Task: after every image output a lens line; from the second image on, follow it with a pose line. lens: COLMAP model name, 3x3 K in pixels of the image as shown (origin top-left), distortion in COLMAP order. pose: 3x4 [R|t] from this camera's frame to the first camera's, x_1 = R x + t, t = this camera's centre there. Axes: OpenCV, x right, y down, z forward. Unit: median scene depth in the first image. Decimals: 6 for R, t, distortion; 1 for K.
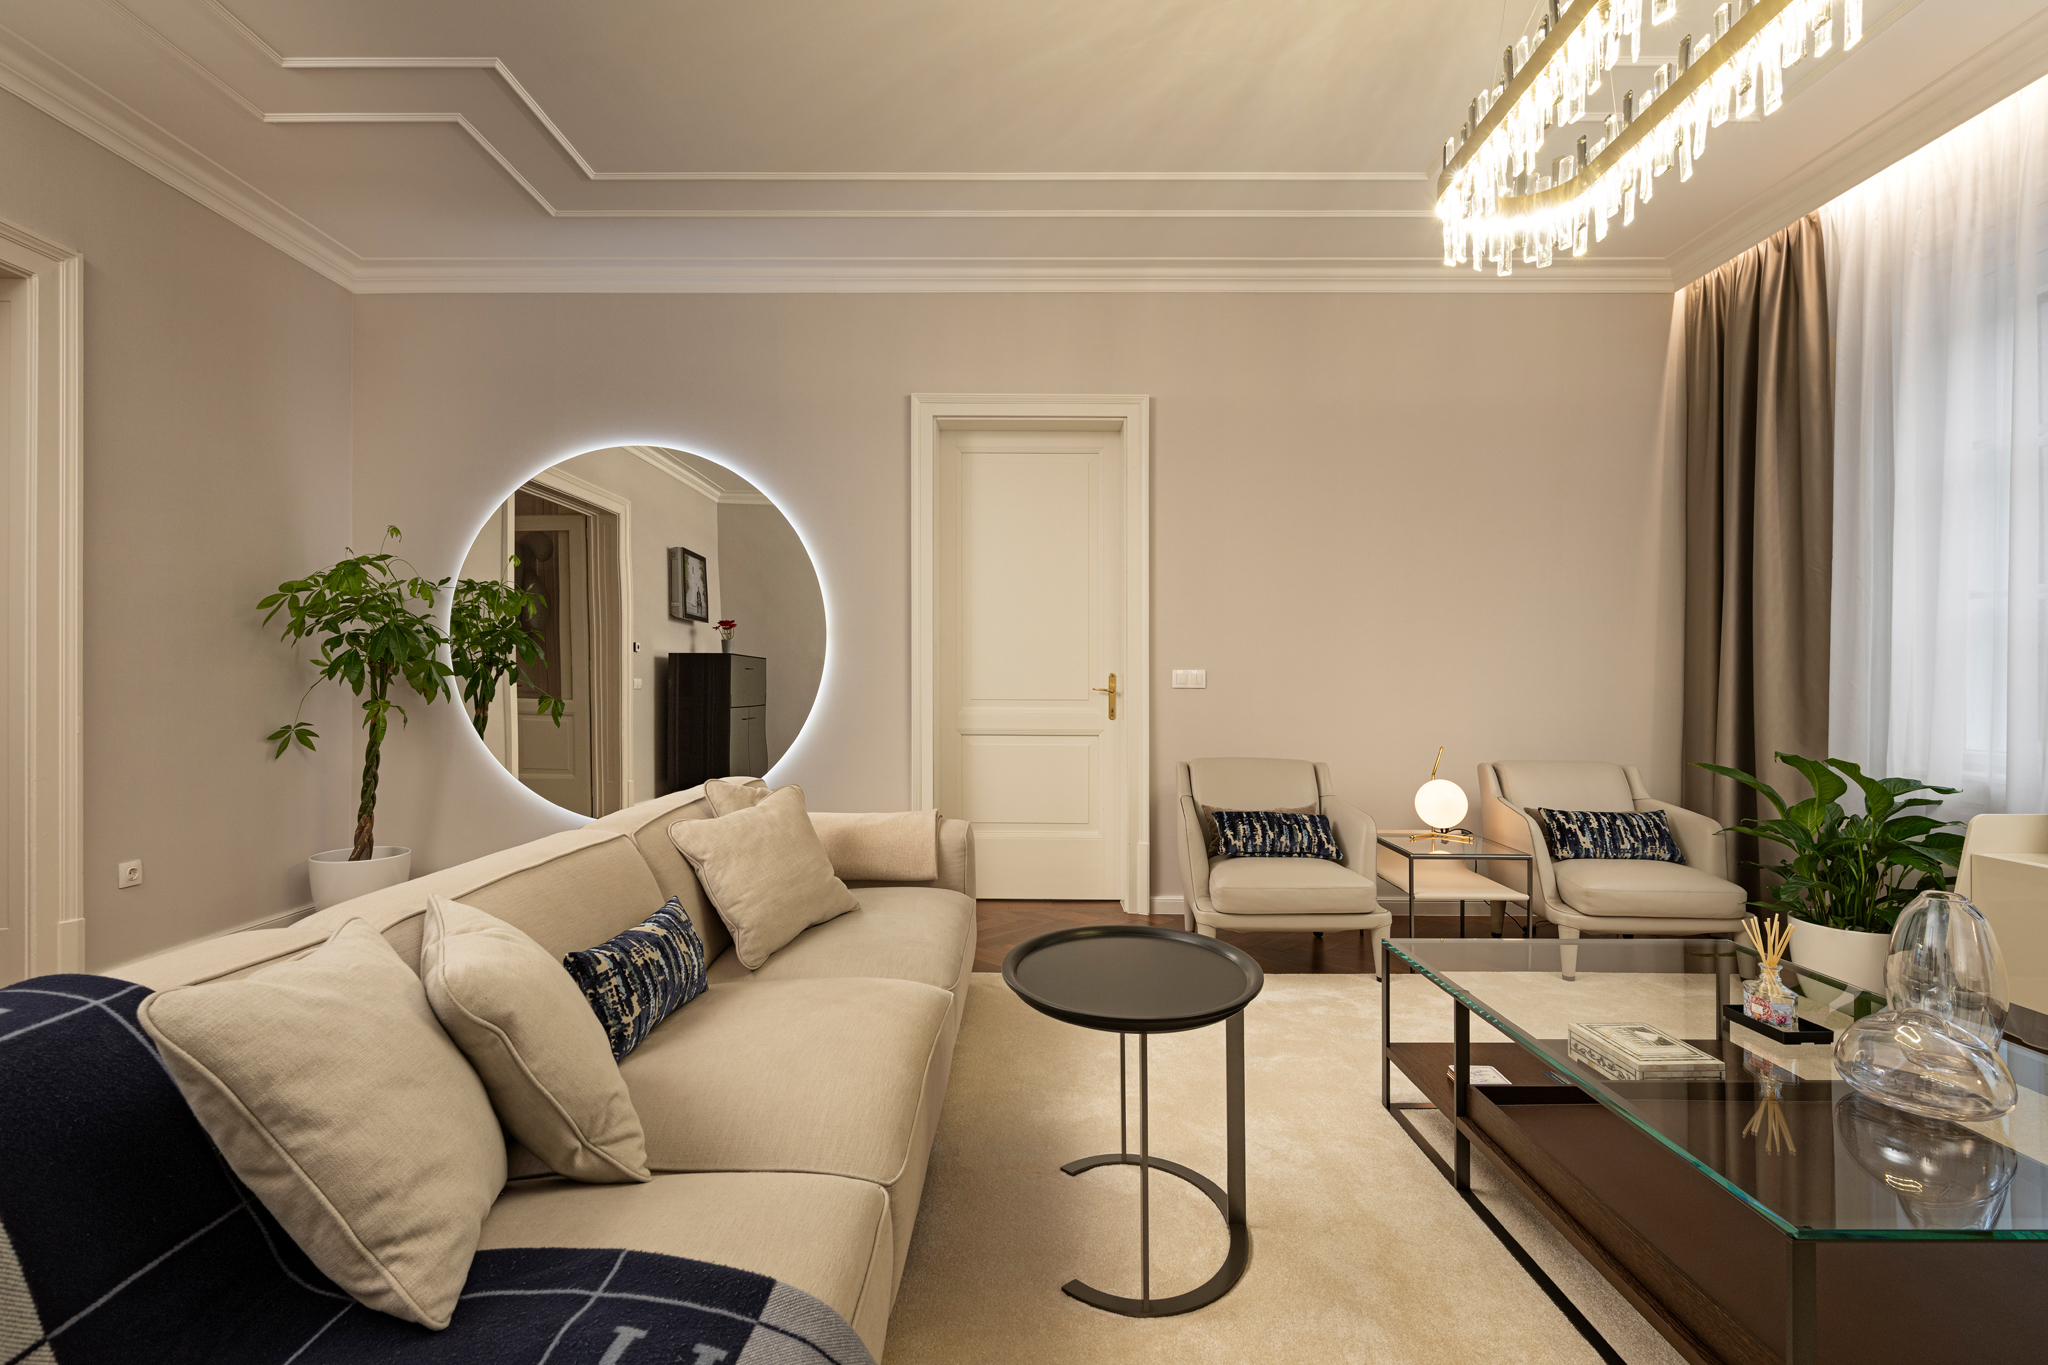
lens RADIAL K [[956.4, 0, 1030.0], [0, 956.4, 665.9], [0, 0, 1]] dist [0.018054, -0.001811]
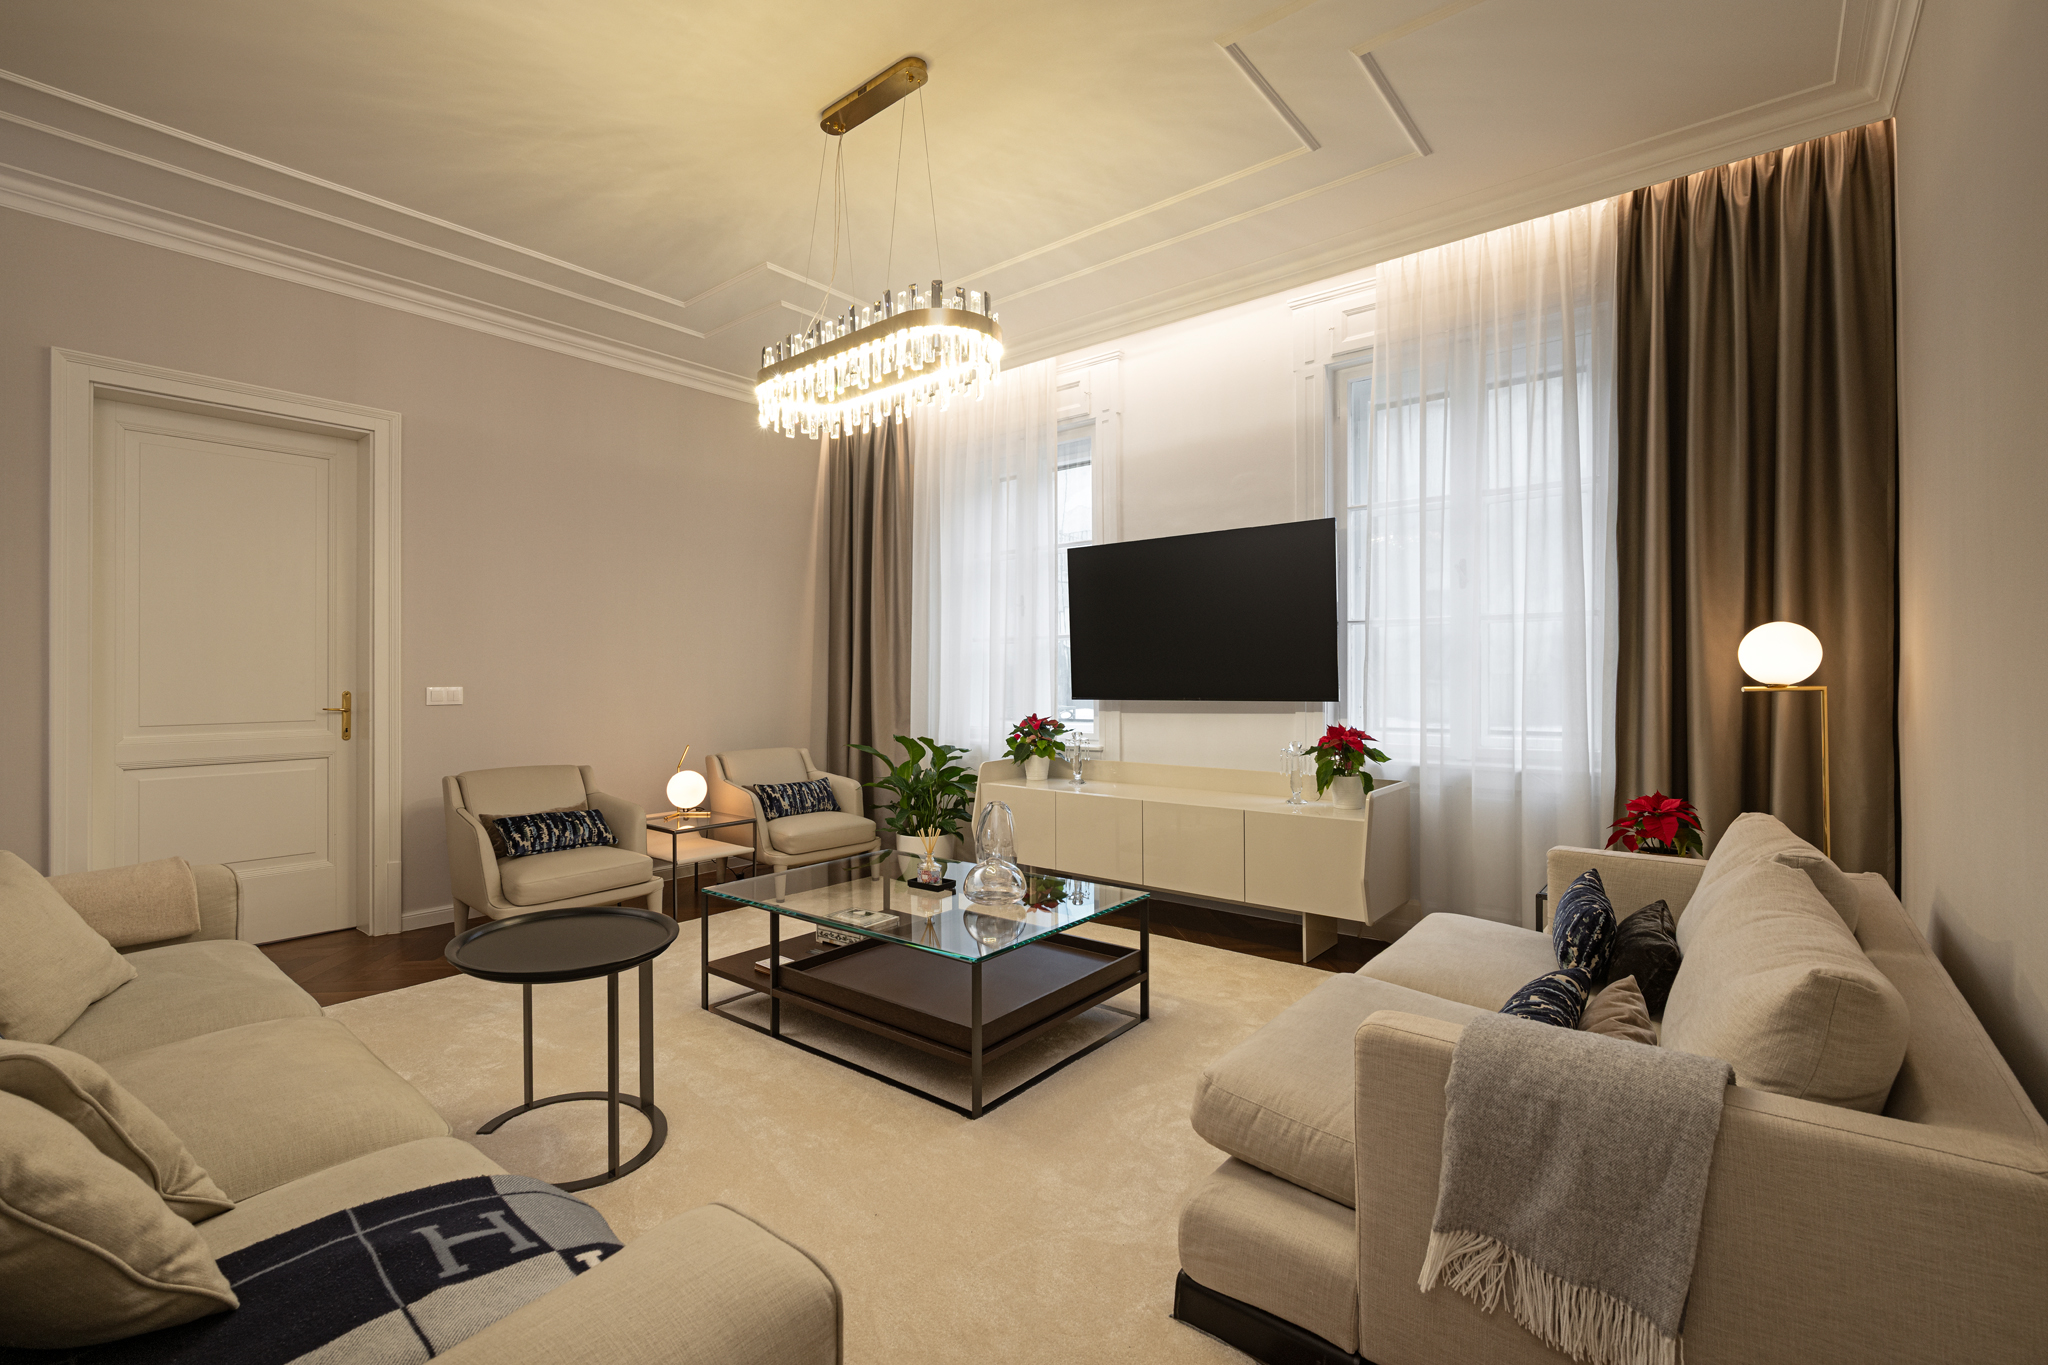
lens RADIAL K [[894.6, 0, 1017.0], [0, 894.6, 673.3], [0, 0, 1]] dist [0.003554, -0.001708]
pose [[0.646177, -0.008388, 0.763142, -0.209897], [-0.002561, 0.999910, 0.013159, -0.029727], [-0.763184, -0.010458, 0.646097, -0.114070]]
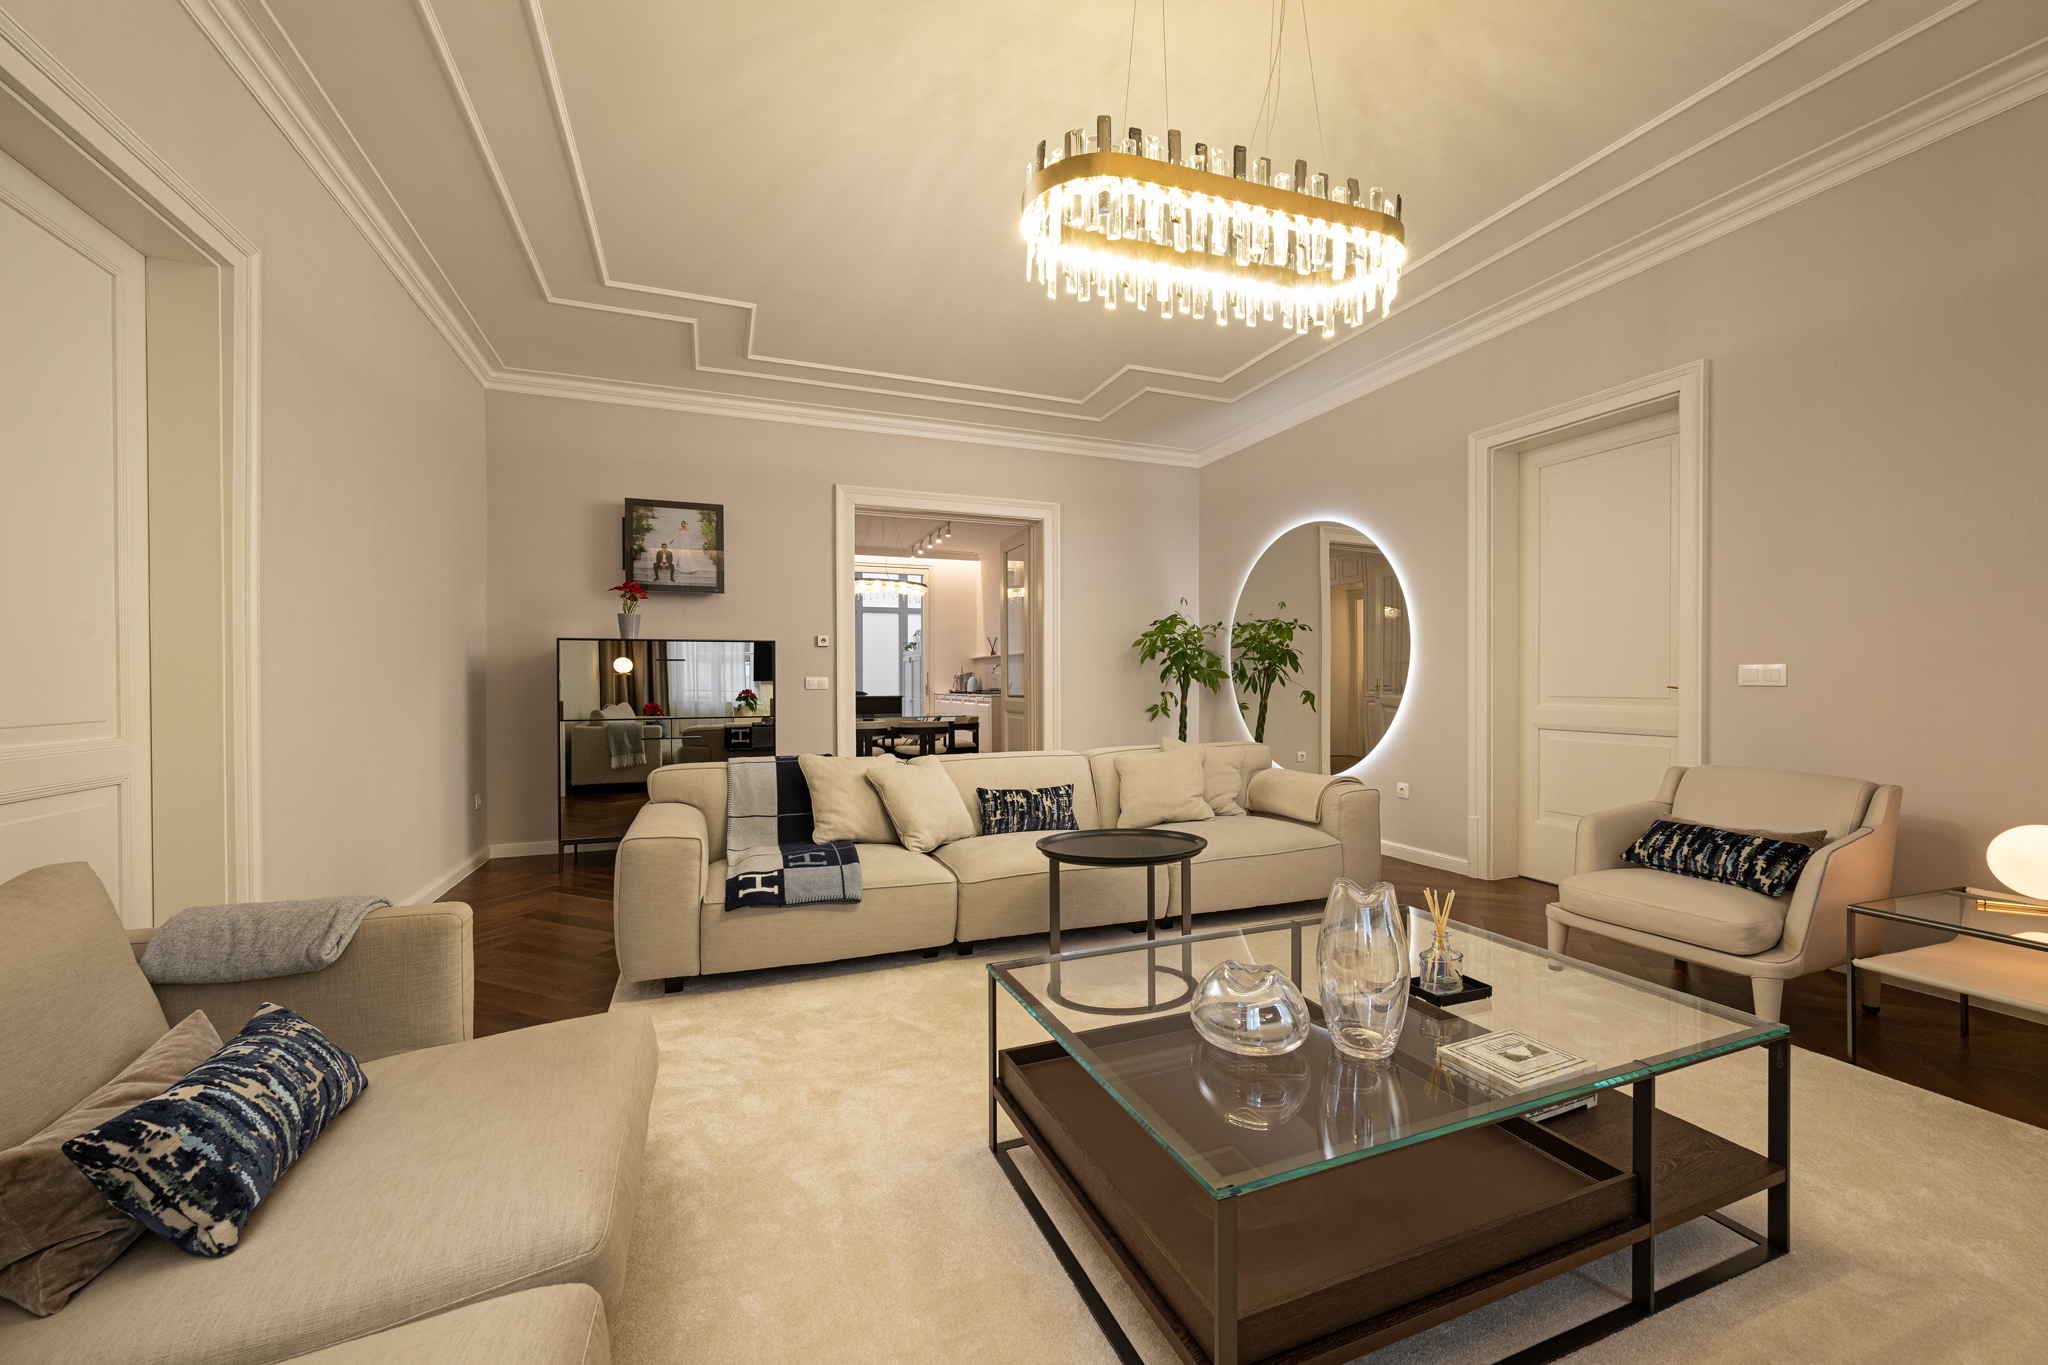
lens RADIAL K [[807.5, 0, 1032.1], [0, 807.5, 681.8], [0, 0, 1]] dist [-0.000840, -0.000160]
pose [[0.360405, -0.005427, -0.932780, 0.732413], [0.018751, 0.999823, 0.001428, 0.008051], [0.932607, -0.018005, 0.360443, 0.171062]]
